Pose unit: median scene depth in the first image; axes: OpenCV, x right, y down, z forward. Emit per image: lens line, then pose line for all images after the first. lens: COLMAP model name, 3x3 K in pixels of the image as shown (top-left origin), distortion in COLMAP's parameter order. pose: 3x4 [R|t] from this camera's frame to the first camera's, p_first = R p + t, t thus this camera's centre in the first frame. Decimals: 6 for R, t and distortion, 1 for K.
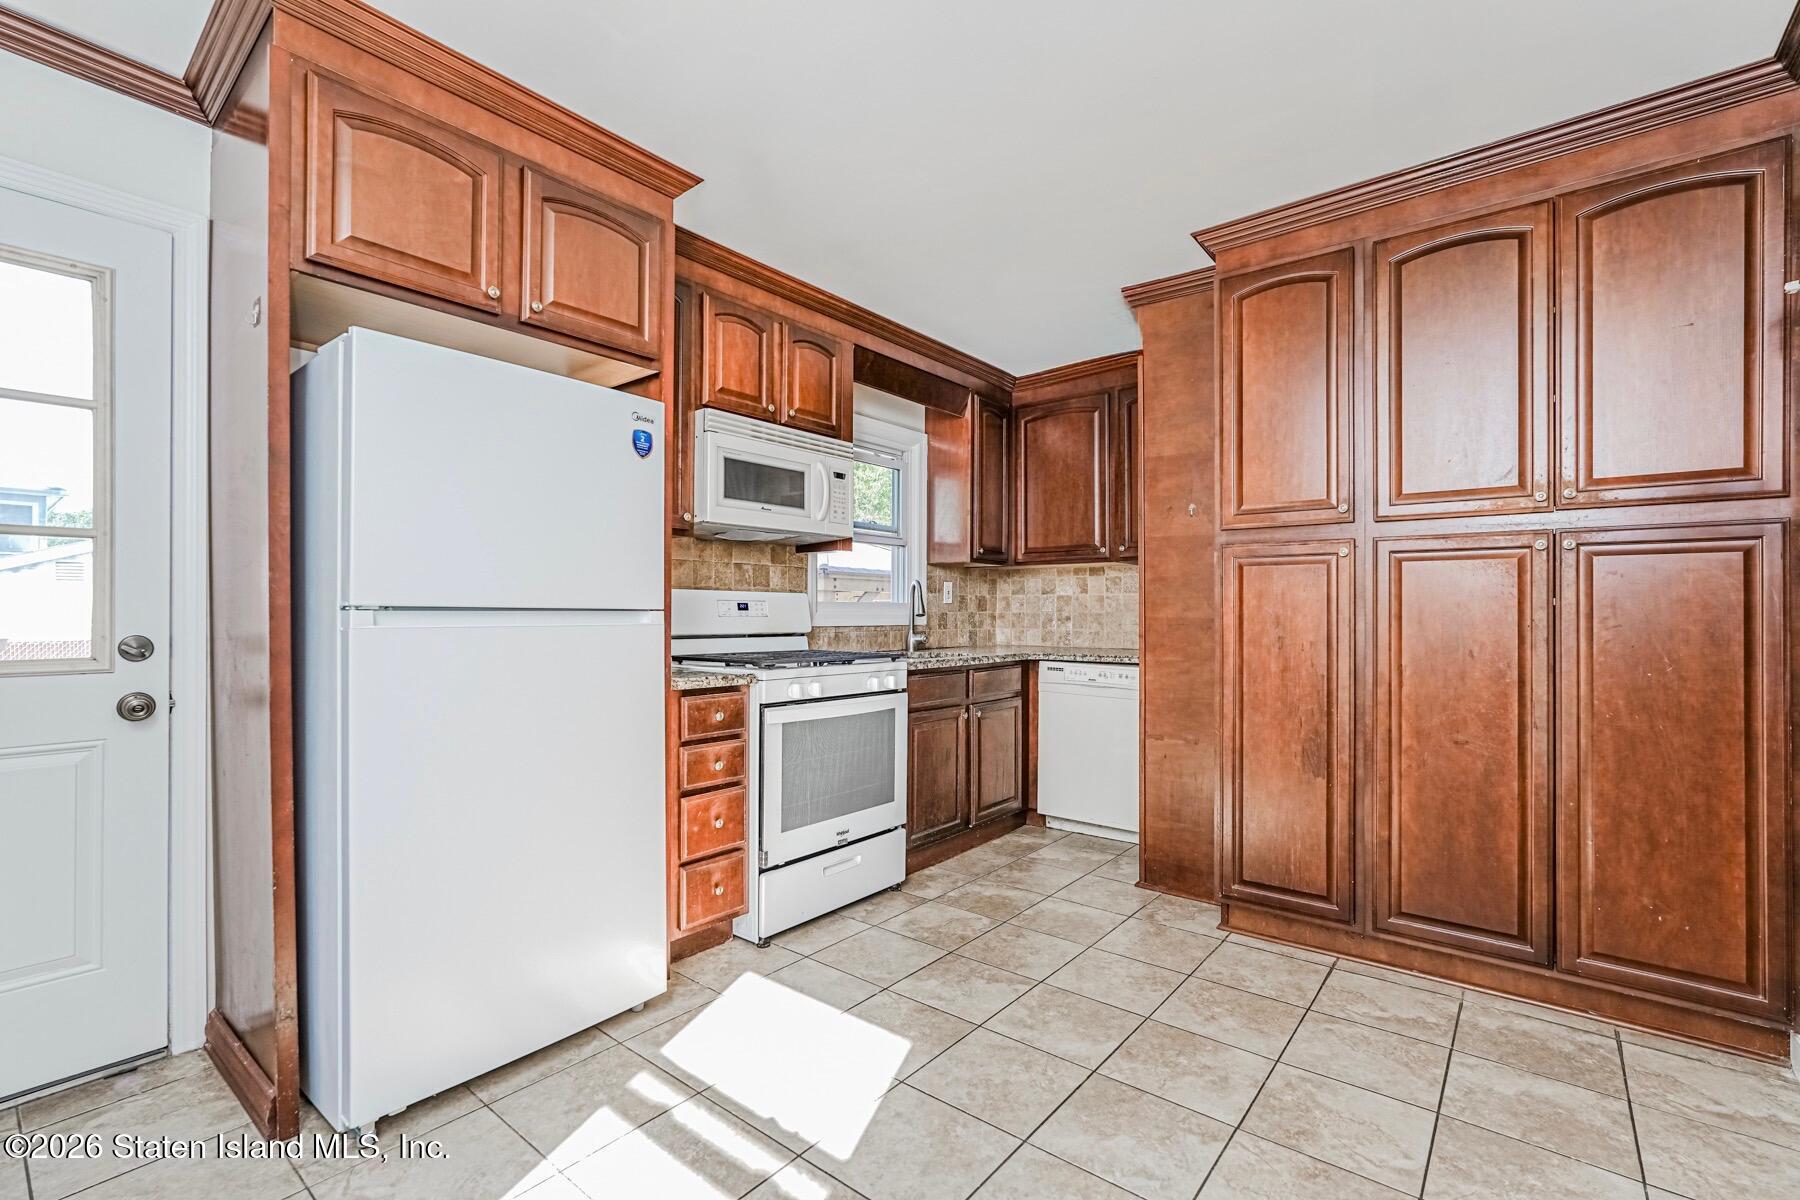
lens RADIAL K [[796.2, 0, 899.0], [0, 796.2, 602.3], [0, 0, 1]] dist [-0.011052, 0.006833]
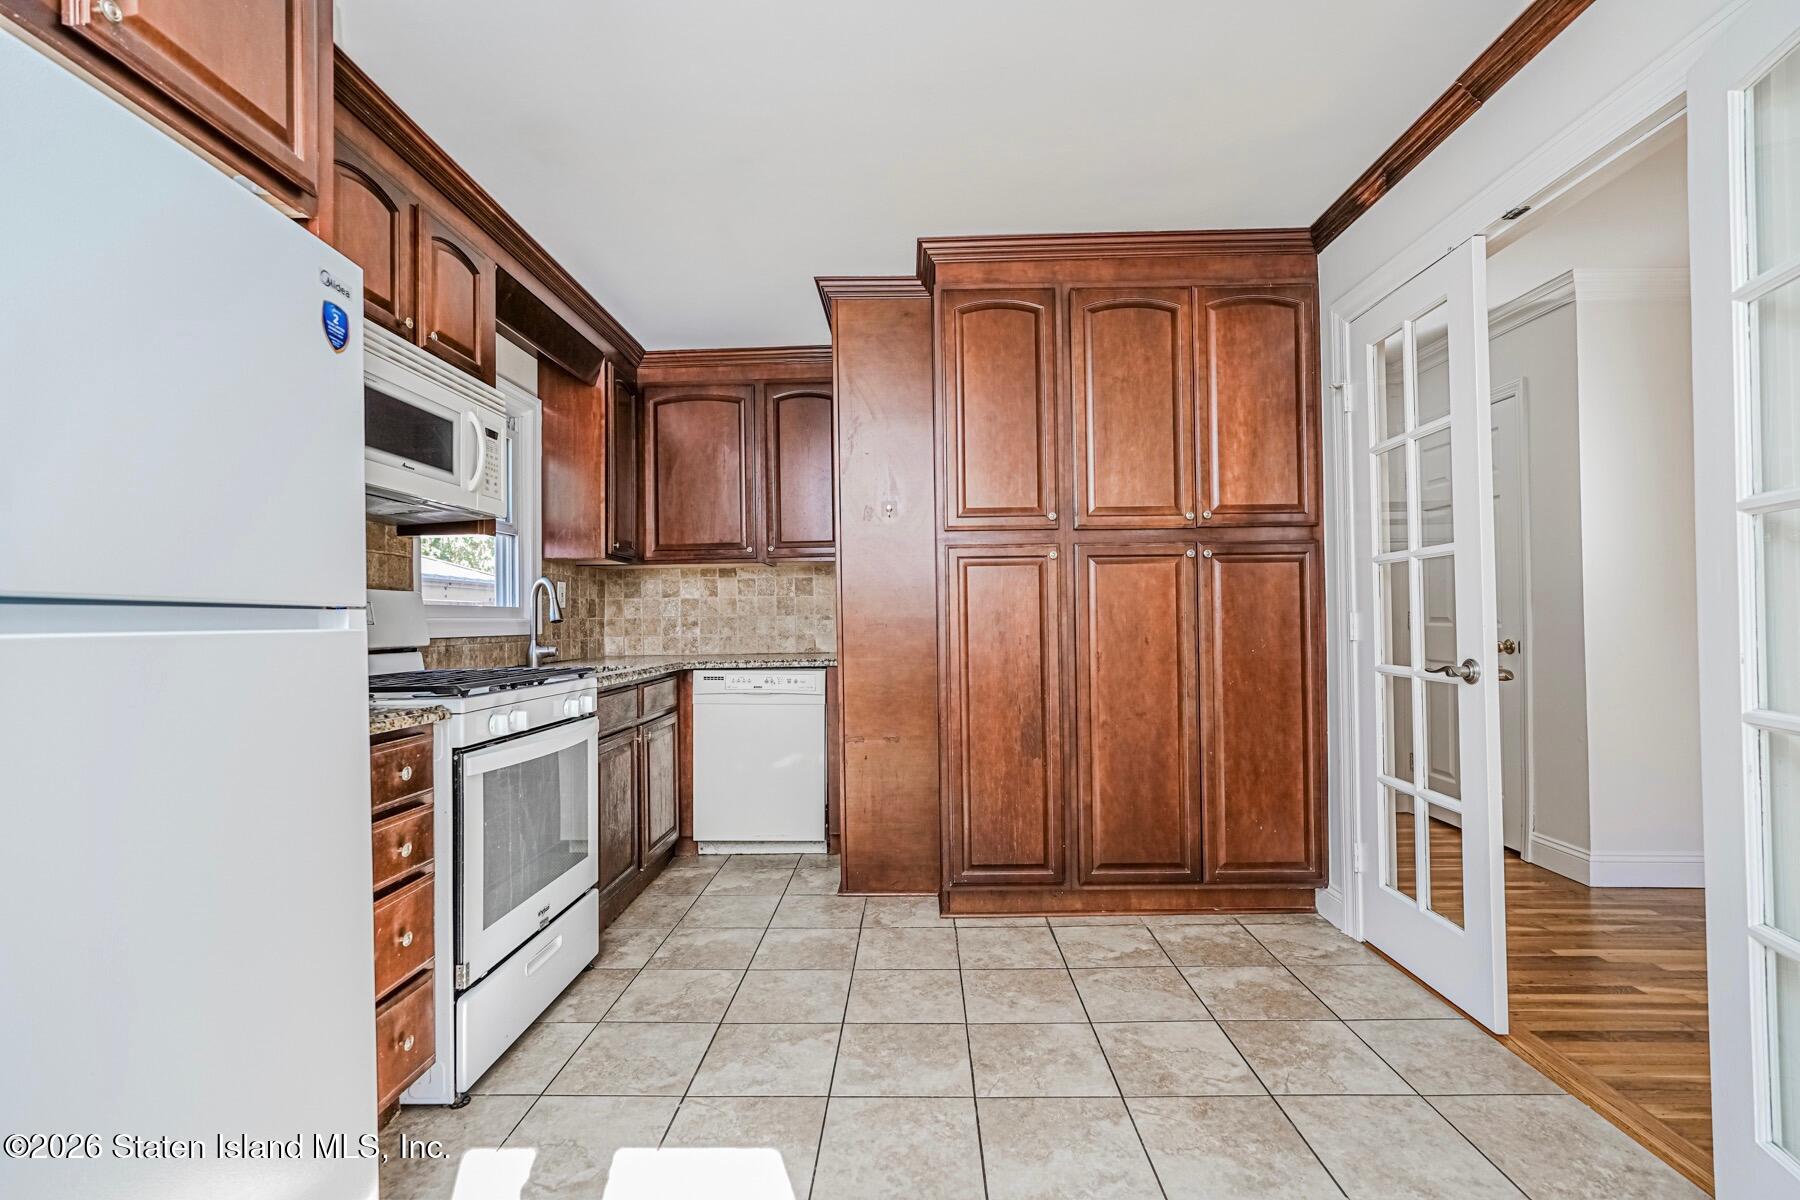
lens RADIAL K [[796.2, 0, 899.7], [0, 796.2, 604.4], [0, 0, 1]] dist [-0.011052, 0.006833]
pose [[0.789221, -0.002730, 0.614103, -0.293179], [0.009562, 0.999924, -0.007843, 0.012993], [-0.614035, 0.012062, 0.789187, 0.229640]]
